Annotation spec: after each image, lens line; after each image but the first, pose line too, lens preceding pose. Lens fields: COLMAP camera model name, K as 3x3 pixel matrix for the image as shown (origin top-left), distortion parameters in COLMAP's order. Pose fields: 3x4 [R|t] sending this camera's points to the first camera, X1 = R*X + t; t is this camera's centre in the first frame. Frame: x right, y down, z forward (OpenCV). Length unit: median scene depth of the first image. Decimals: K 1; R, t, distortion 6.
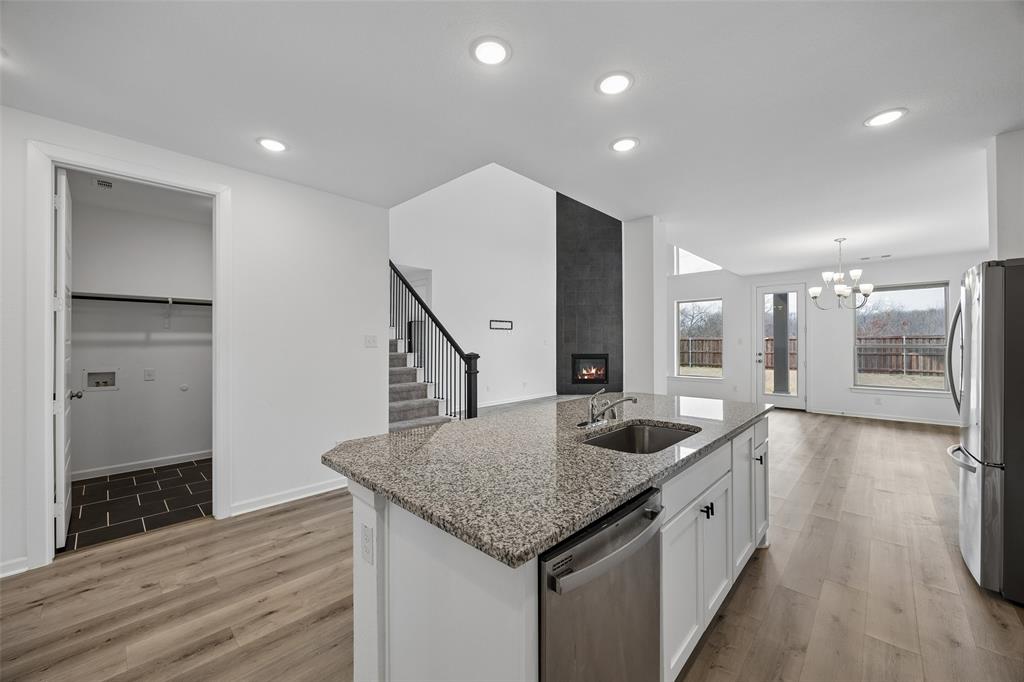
lens RADIAL K [[391.4, 0, 514.4], [0, 391.4, 341.6], [0, 0, 1]] dist [-0.002293, -0.000459]
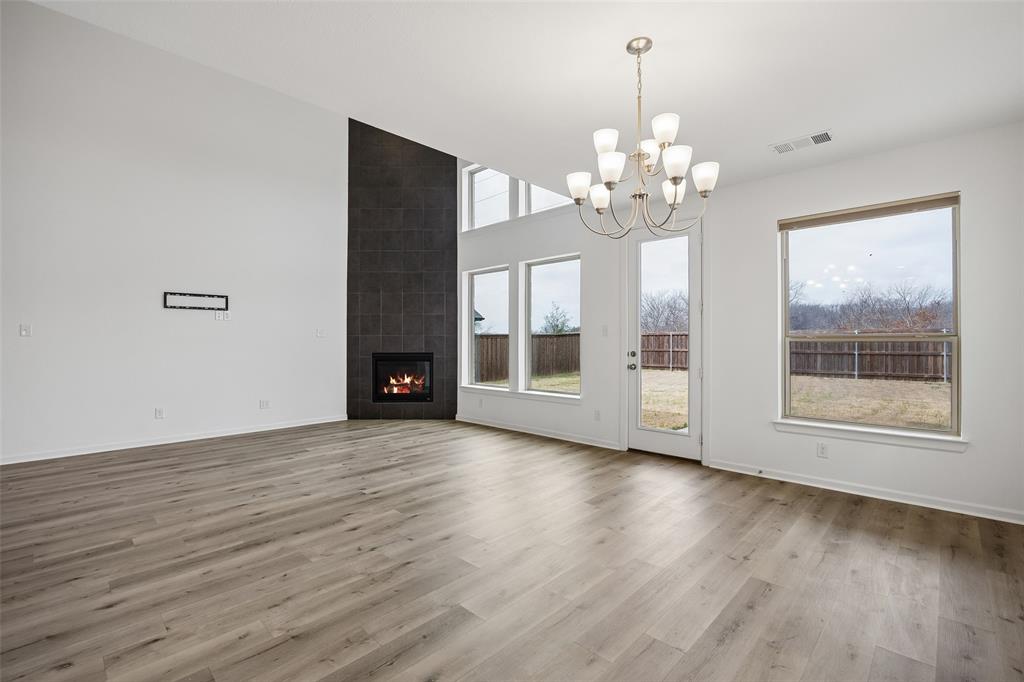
lens RADIAL K [[452.0, 0, 513.5], [0, 452.0, 339.5], [0, 0, 1]] dist [-0.012405, -0.000126]
pose [[0.999960, 0.002100, -0.008732, 0.371349], [-0.002083, 0.999996, 0.001948, 0.009272], [0.008736, -0.001929, 0.999960, 0.295708]]
